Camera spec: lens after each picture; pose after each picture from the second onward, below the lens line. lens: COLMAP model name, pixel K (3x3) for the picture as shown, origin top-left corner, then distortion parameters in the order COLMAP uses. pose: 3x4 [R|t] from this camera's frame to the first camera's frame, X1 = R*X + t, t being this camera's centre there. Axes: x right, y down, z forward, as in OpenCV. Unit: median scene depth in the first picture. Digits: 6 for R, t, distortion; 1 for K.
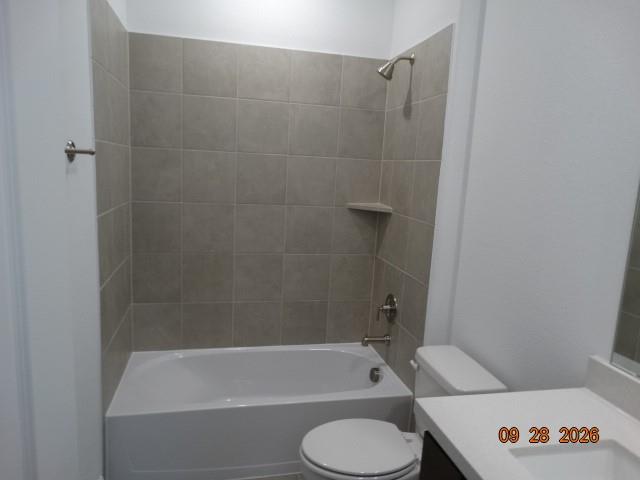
lens RADIAL K [[452.9, 0, 319.3], [0, 452.9, 237.2], [0, 0, 1]] dist [0.000008, -0.000505]
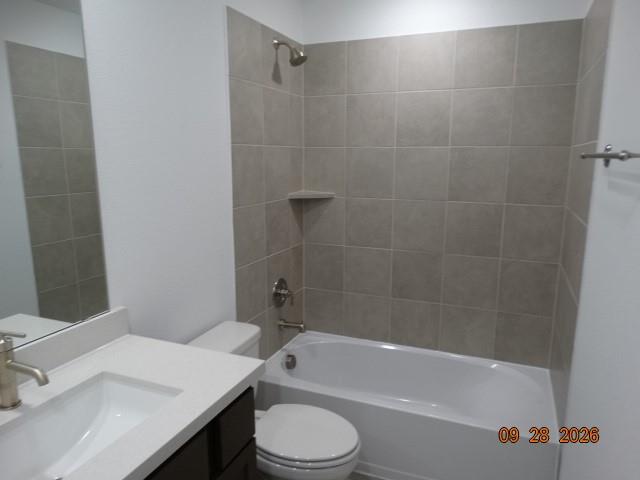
lens RADIAL K [[457.2, 0, 320.0], [0, 457.2, 240.0], [0, 0, 1]] dist [0.108381, 0.000516]
pose [[0.813390, 0.054965, -0.579117, 0.286895], [-0.052899, 0.998390, 0.020460, 0.003080], [0.579309, 0.013992, 0.814988, 0.087984]]
